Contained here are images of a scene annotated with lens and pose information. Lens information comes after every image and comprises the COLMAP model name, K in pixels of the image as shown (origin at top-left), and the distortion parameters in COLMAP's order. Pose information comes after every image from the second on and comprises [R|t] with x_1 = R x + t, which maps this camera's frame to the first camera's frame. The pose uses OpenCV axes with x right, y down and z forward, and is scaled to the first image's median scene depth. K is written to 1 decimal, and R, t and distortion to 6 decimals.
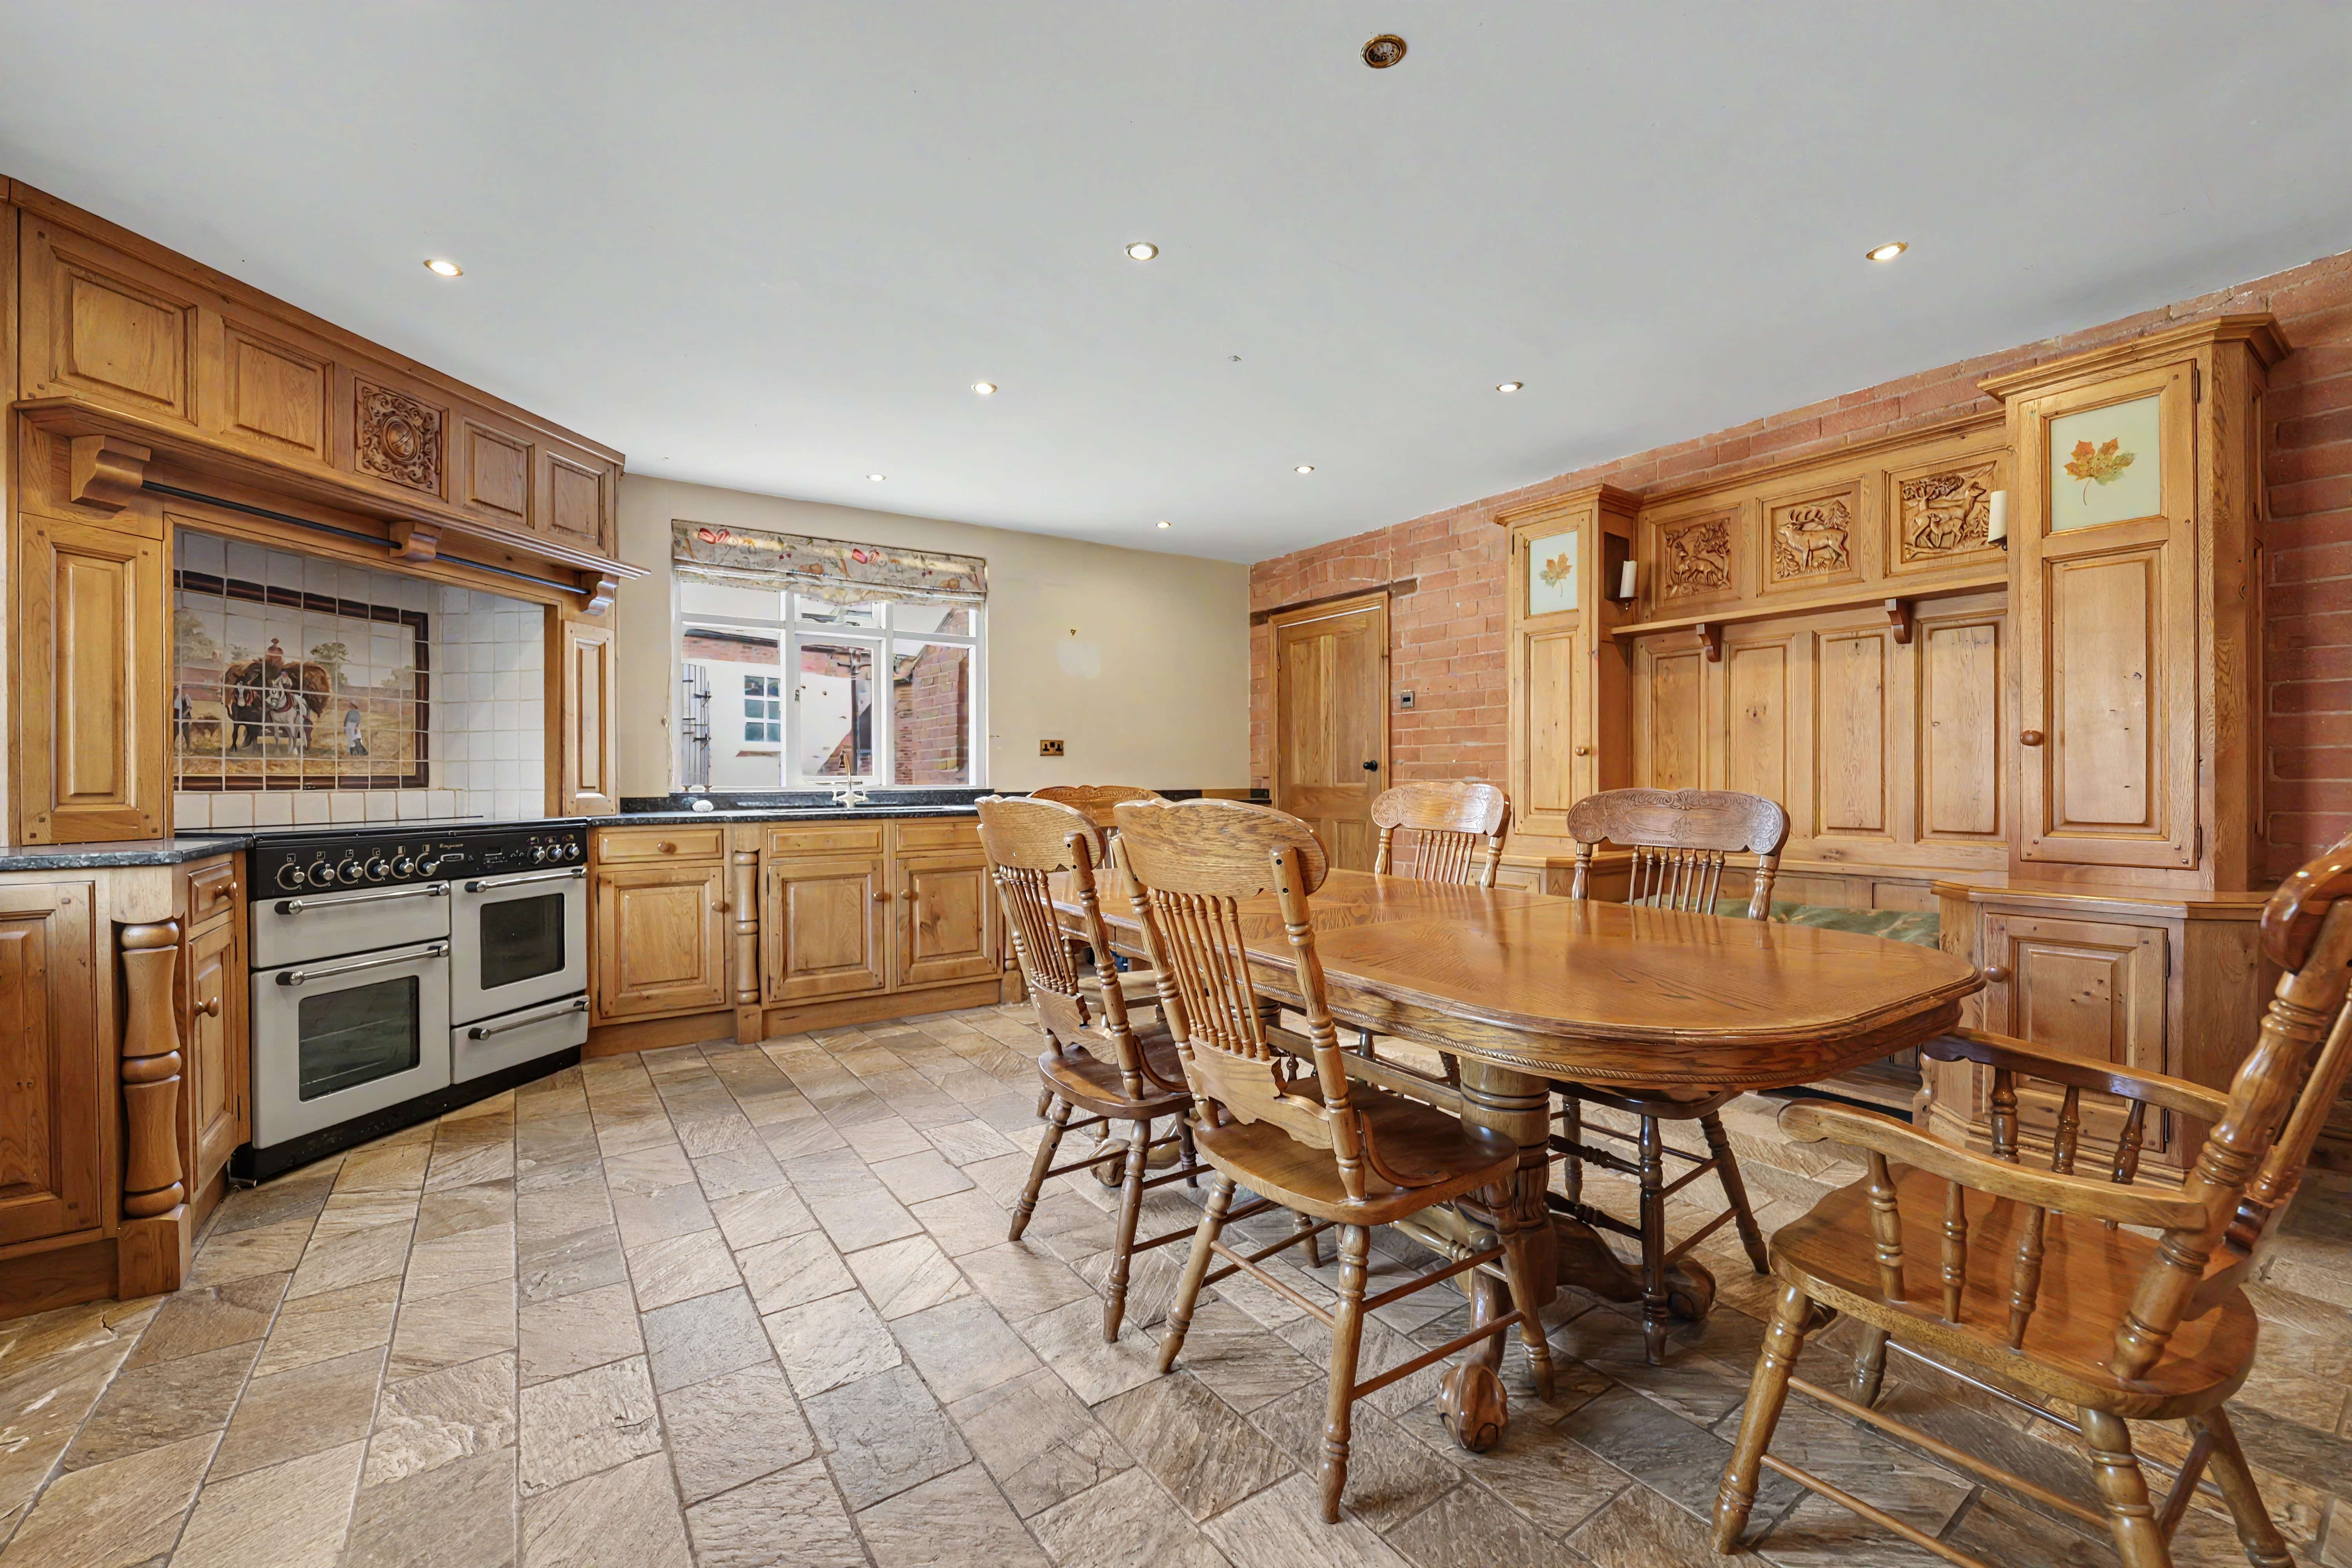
lens RADIAL K [[959.8, 0, 1188.8], [0, 959.8, 778.7], [0, 0, 1]] dist [-0.010485, -0.000191]
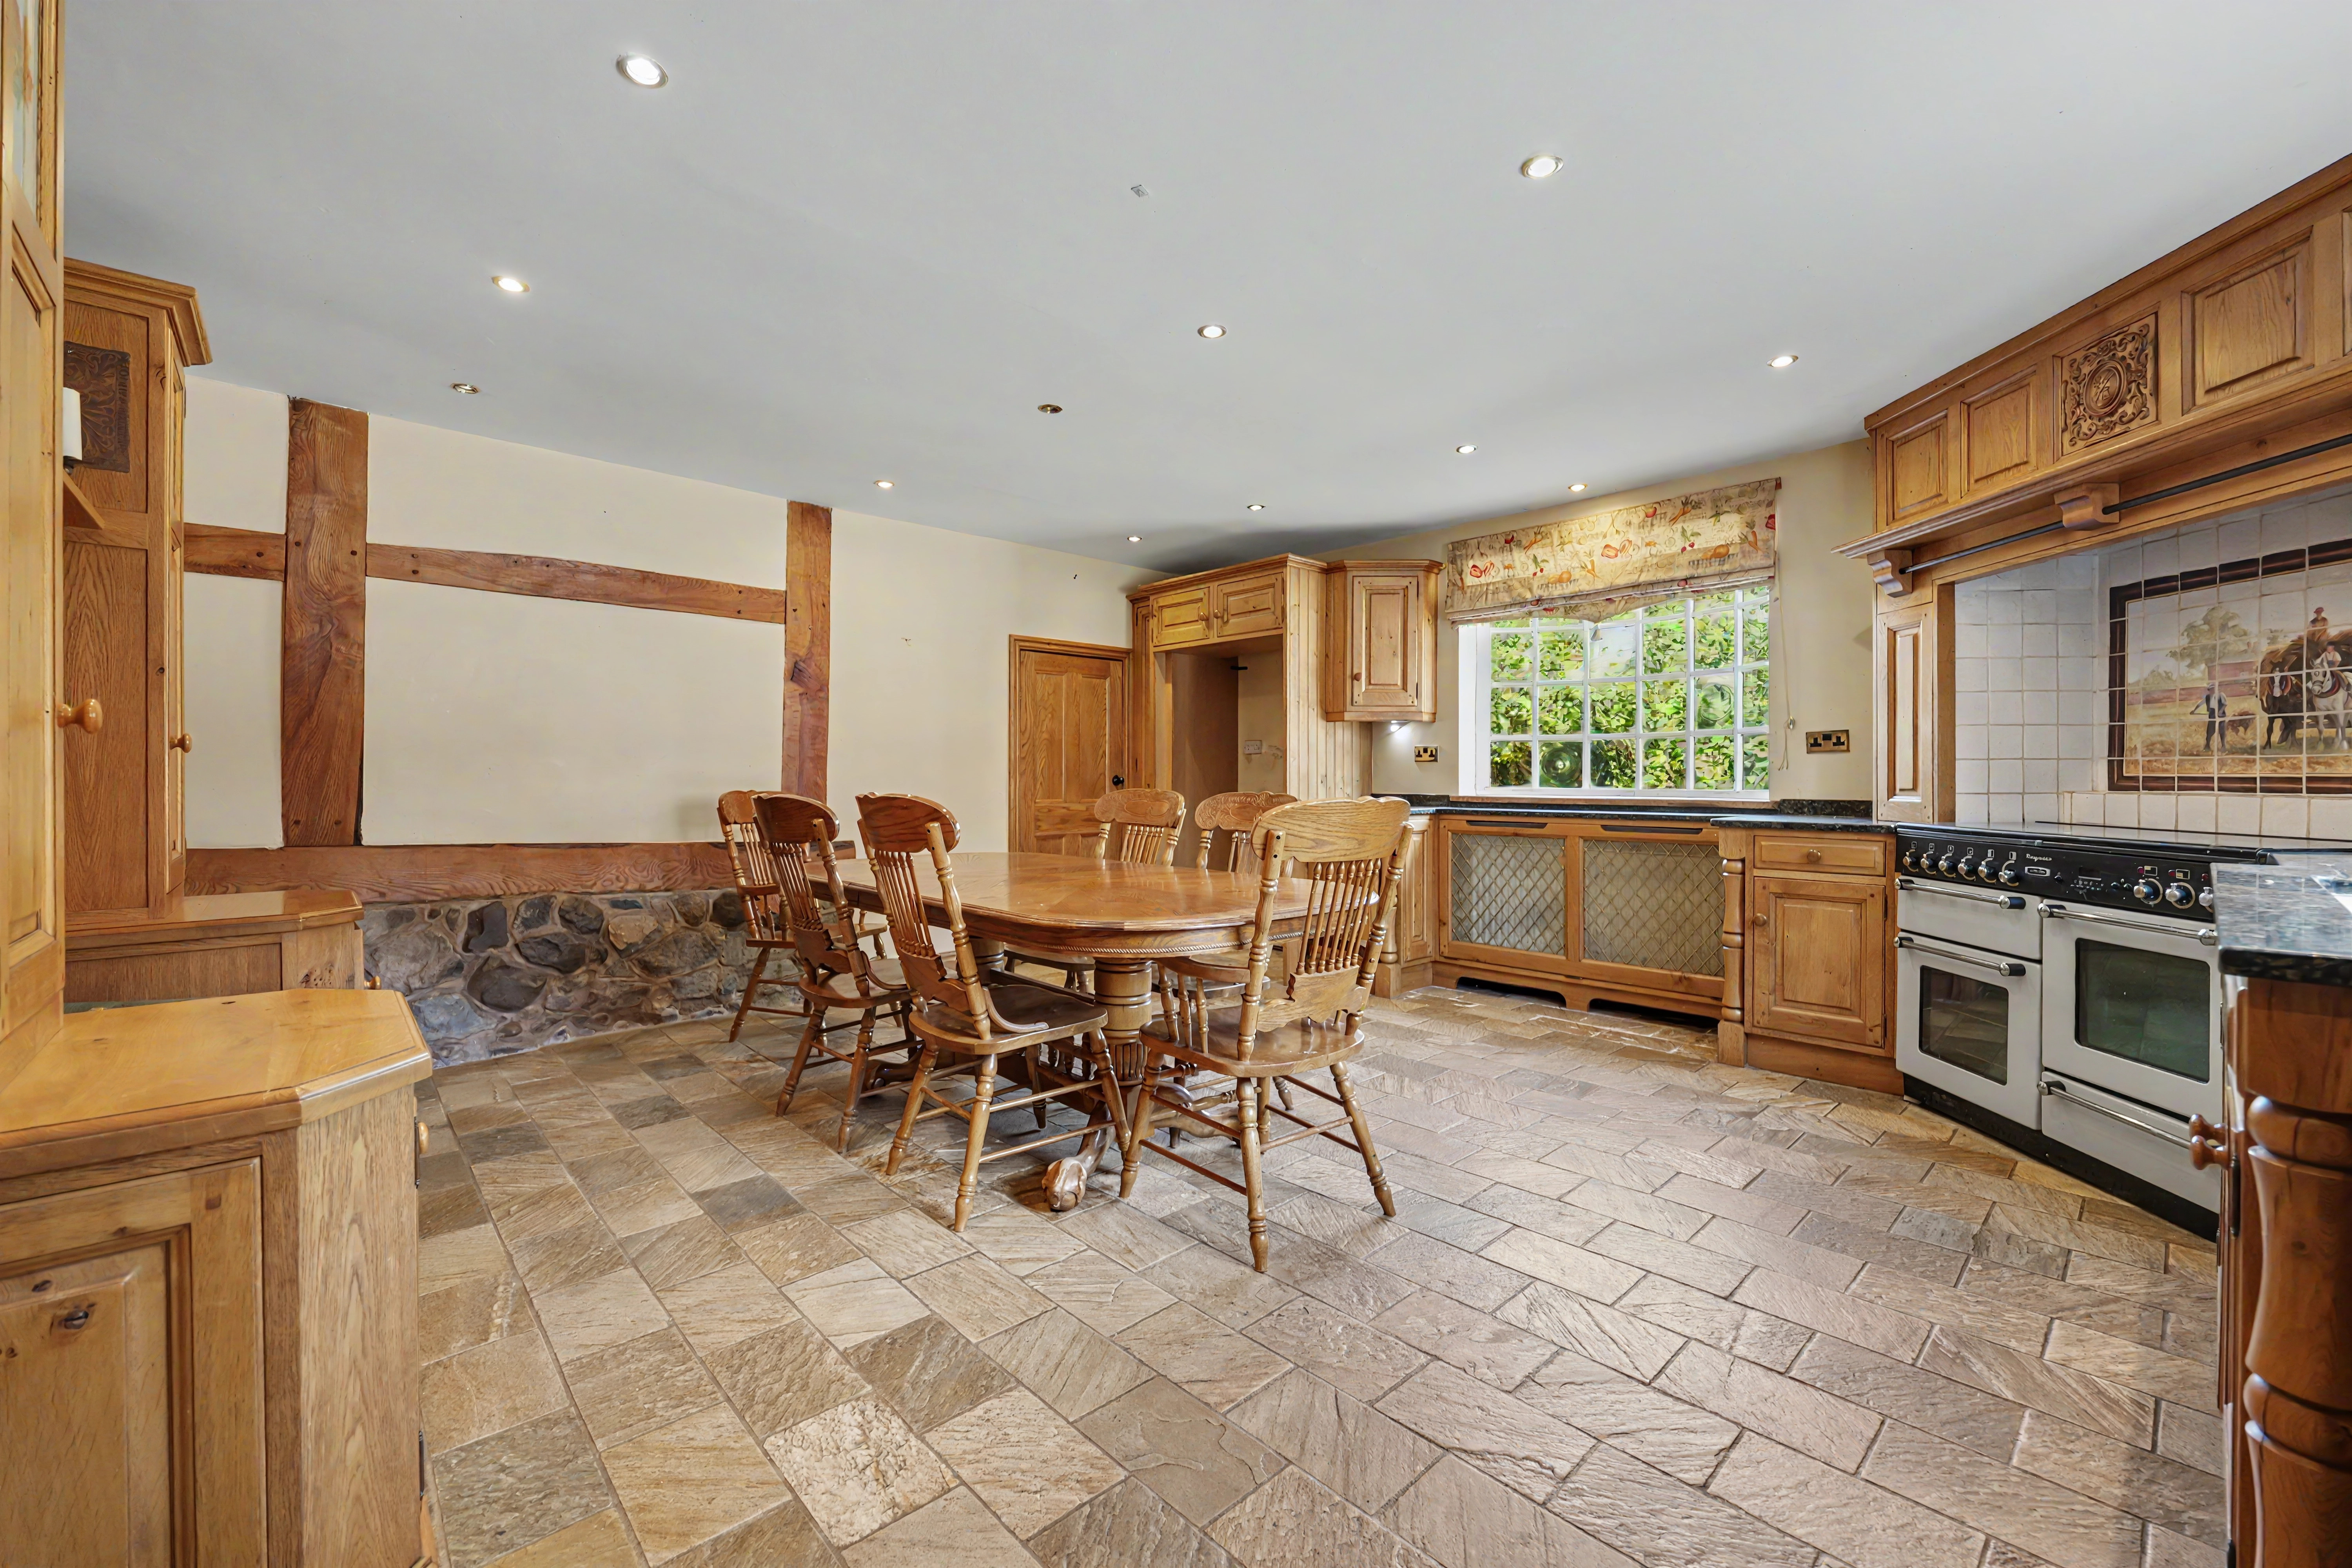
lens RADIAL K [[959.8, 0, 1176.3], [0, 959.8, 782.0], [0, 0, 1]] dist [-0.010485, -0.000191]
pose [[-0.991948, 0.005946, -0.126507, 0.118086], [0.004865, 0.999949, 0.008850, -0.010344], [0.126553, 0.008163, -0.991926, 1.751624]]
